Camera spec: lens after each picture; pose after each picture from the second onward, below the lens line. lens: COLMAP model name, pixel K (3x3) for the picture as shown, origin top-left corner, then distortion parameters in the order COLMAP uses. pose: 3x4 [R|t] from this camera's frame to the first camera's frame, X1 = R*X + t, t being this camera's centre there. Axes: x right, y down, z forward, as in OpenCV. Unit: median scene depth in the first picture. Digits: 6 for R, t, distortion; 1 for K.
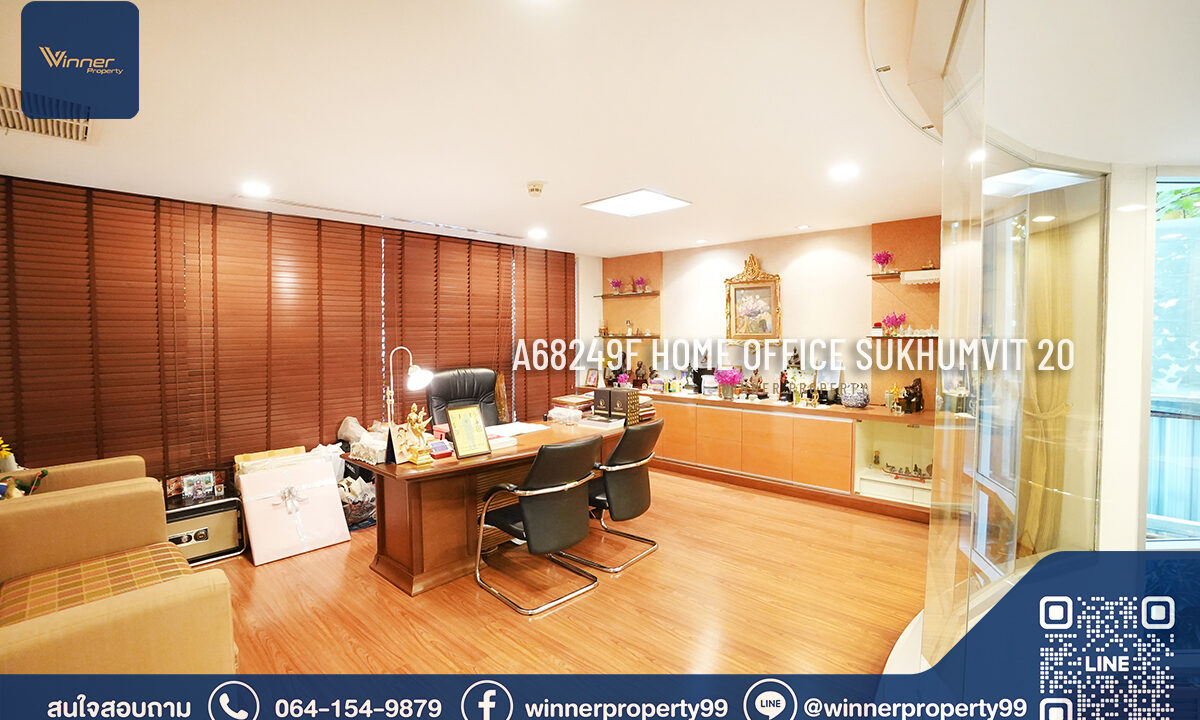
lens RADIAL K [[537.4, 0, 636.8], [0, 537.4, 351.2], [0, 0, 1]] dist [-0.000978, 0.000015]
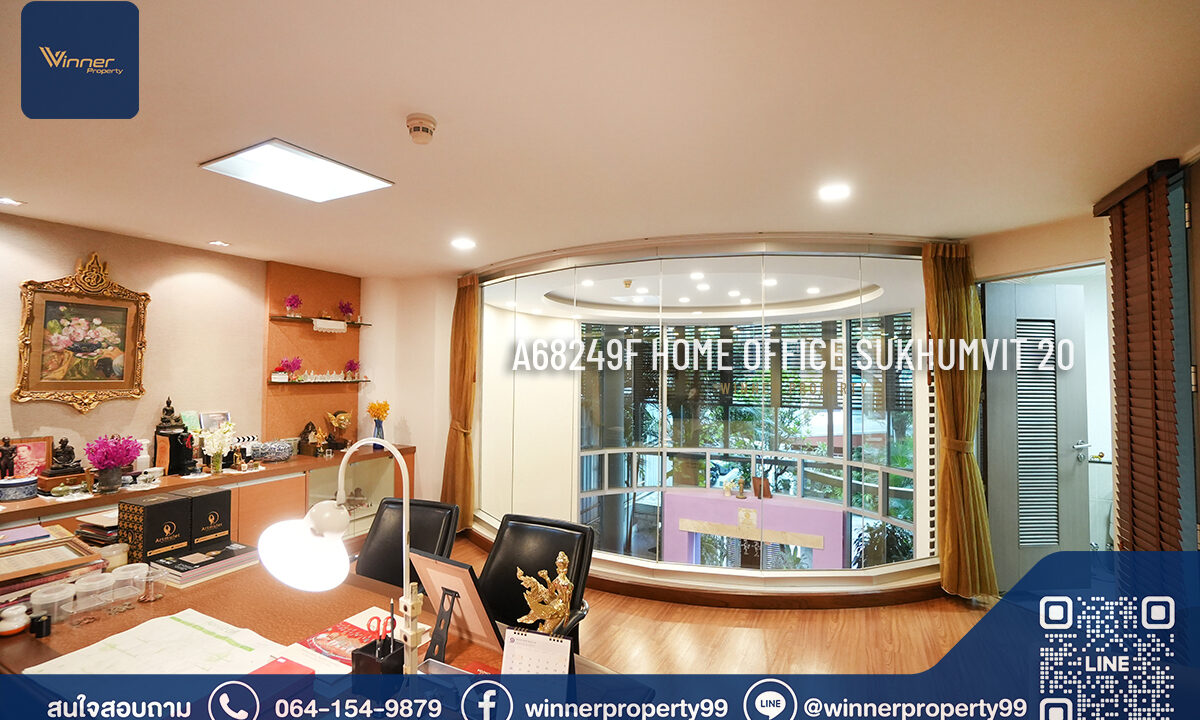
lens RADIAL K [[517.4, 0, 596.7], [0, 517.4, 352.9], [0, 0, 1]] dist [-0.001286, -0.000049]
pose [[-0.221798, 0.031250, 0.974592, -0.491227], [0.023887, 0.999361, -0.026608, -0.034808], [-0.974800, 0.017379, -0.222402, 0.569590]]
